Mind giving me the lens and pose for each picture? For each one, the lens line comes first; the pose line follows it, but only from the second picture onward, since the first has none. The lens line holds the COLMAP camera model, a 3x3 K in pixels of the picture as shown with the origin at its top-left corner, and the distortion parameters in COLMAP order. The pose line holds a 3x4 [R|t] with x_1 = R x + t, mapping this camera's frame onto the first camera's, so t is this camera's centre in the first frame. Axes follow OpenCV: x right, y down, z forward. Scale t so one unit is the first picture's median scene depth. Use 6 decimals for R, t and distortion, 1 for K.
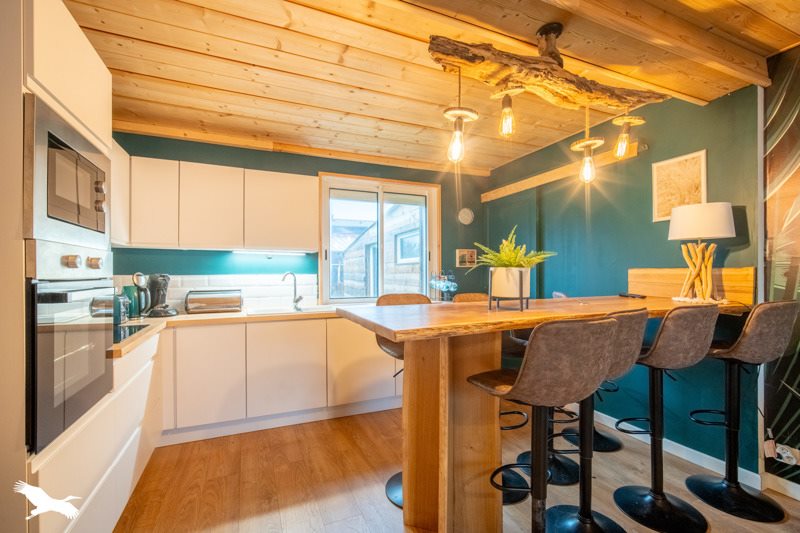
lens RADIAL K [[353.2, 0, 398.0], [0, 353.2, 269.3], [0, 0, 1]] dist [-0.003679, -0.000140]
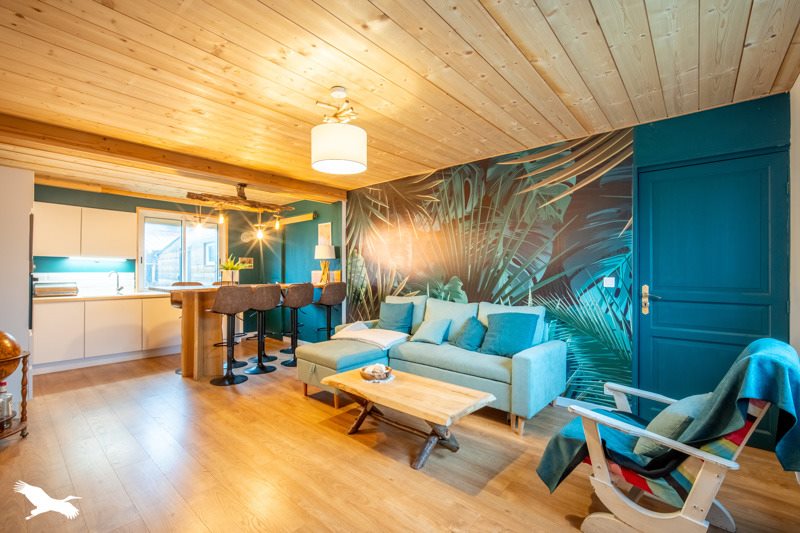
lens RADIAL K [[353.2, 0, 398.0], [0, 353.2, 269.3], [0, 0, 1]] dist [-0.003679, -0.000140]
pose [[0.905677, 0.008480, 0.423884, 0.187466], [-0.008310, 0.999963, -0.002248, -0.007719], [-0.423887, -0.001487, 0.905714, -1.023269]]
